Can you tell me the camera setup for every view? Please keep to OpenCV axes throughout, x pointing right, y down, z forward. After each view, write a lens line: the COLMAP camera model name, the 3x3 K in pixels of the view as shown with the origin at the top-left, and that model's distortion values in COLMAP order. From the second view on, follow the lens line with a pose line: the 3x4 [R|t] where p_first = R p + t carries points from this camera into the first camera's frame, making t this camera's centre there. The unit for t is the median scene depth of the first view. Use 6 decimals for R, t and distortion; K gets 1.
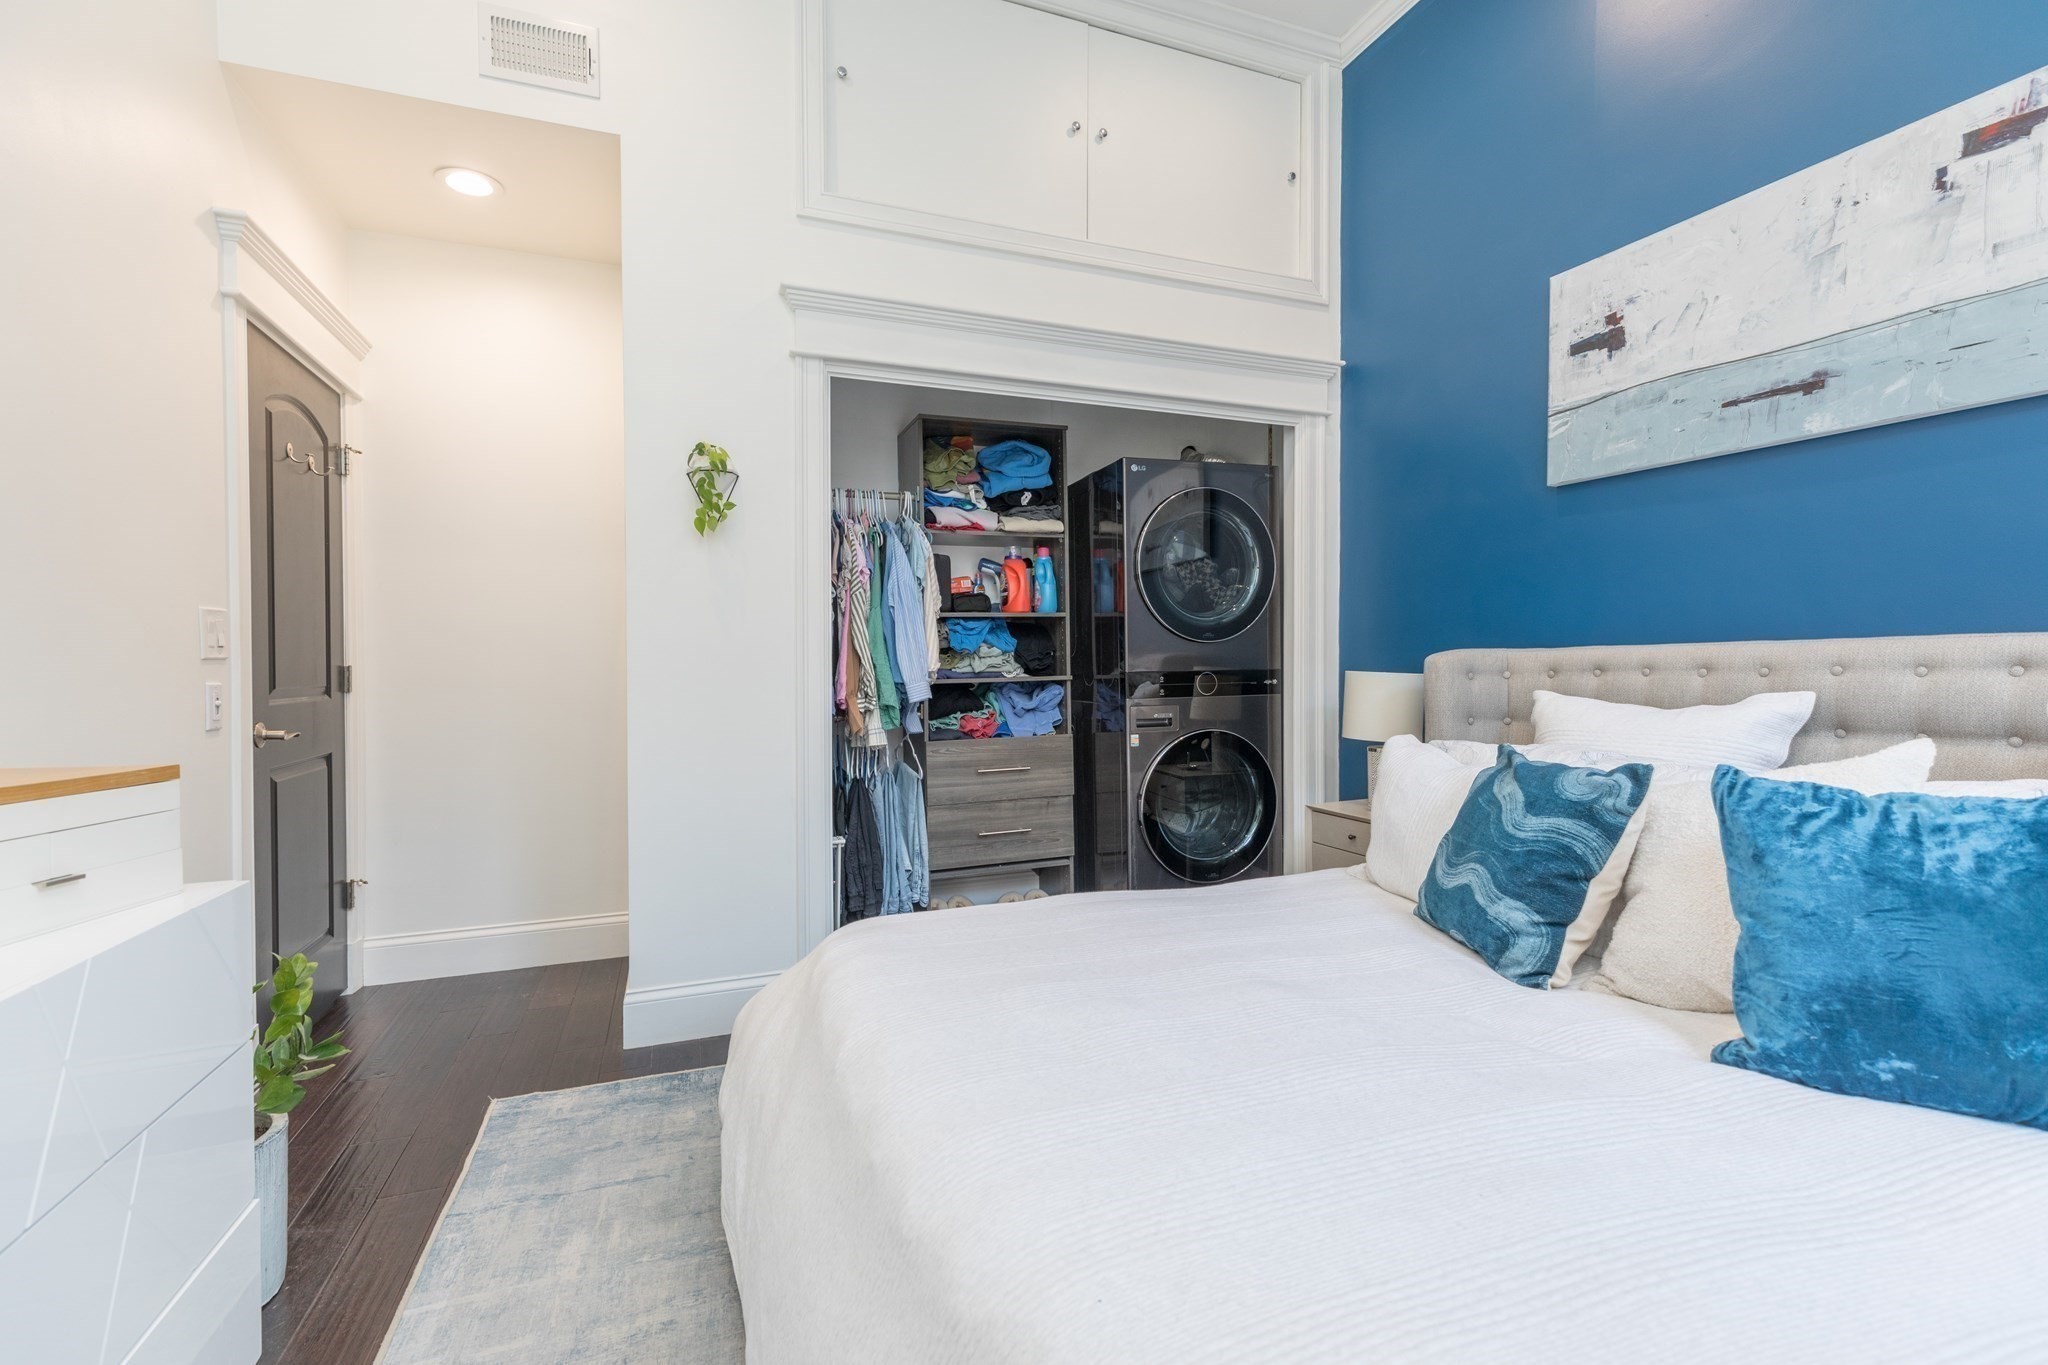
lens RADIAL K [[930.6, 0, 1027.4], [0, 930.6, 677.6], [0, 0, 1]] dist [0.002353, -0.000408]
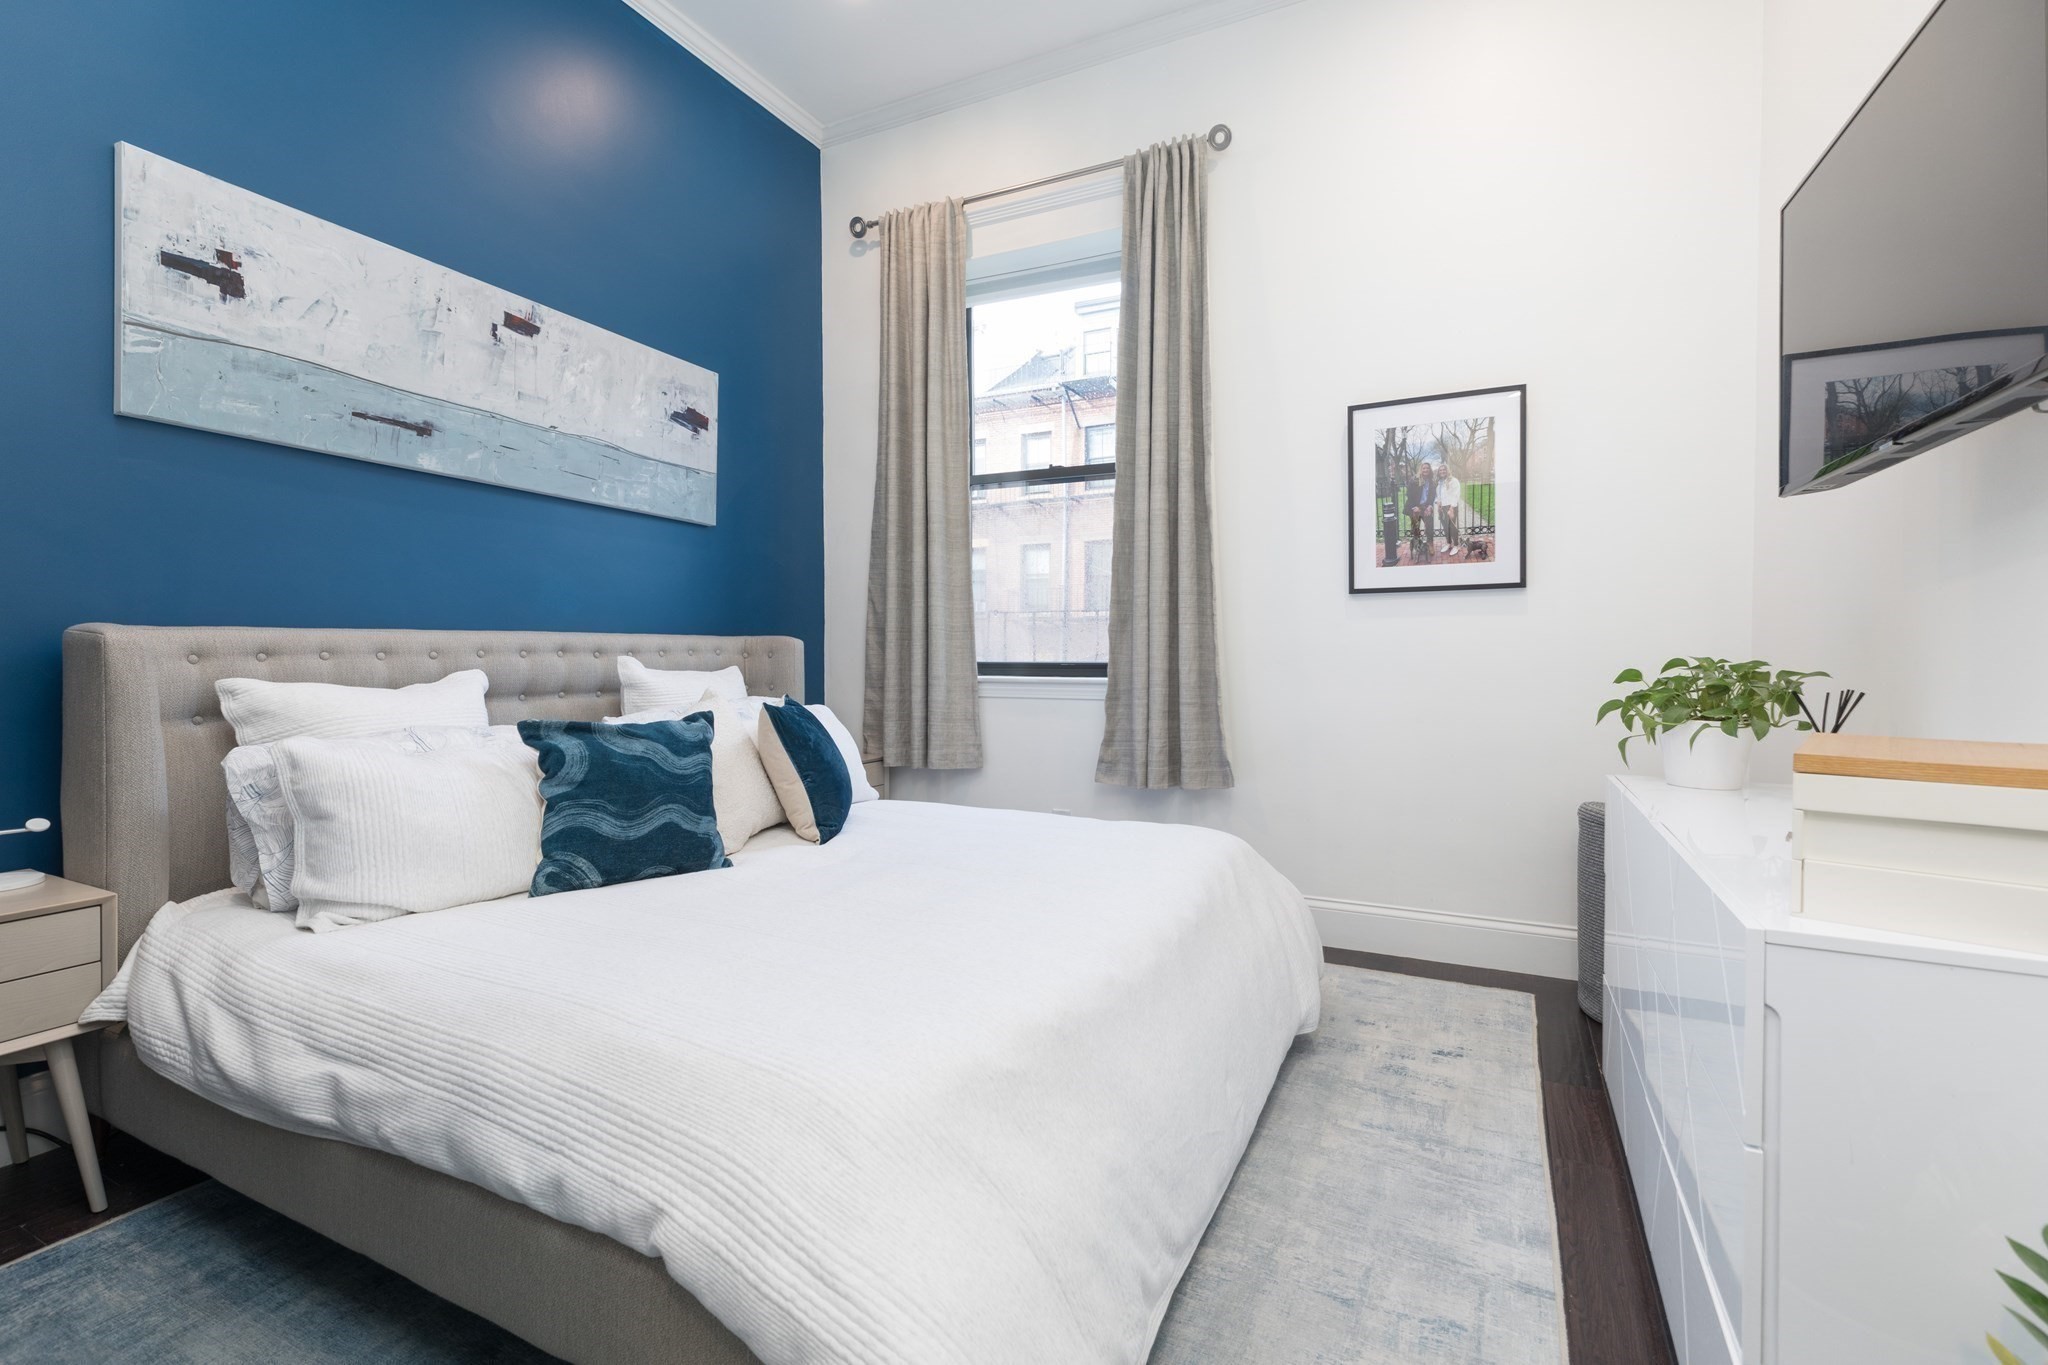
lens RADIAL K [[930.6, 0, 1025.9], [0, 930.6, 668.2], [0, 0, 1]] dist [0.002353, -0.000408]
pose [[-0.674826, -0.004193, 0.737965, -0.606241], [0.010953, 0.999817, 0.015696, 0.000441], [-0.737896, 0.018675, -0.674656, 1.163783]]
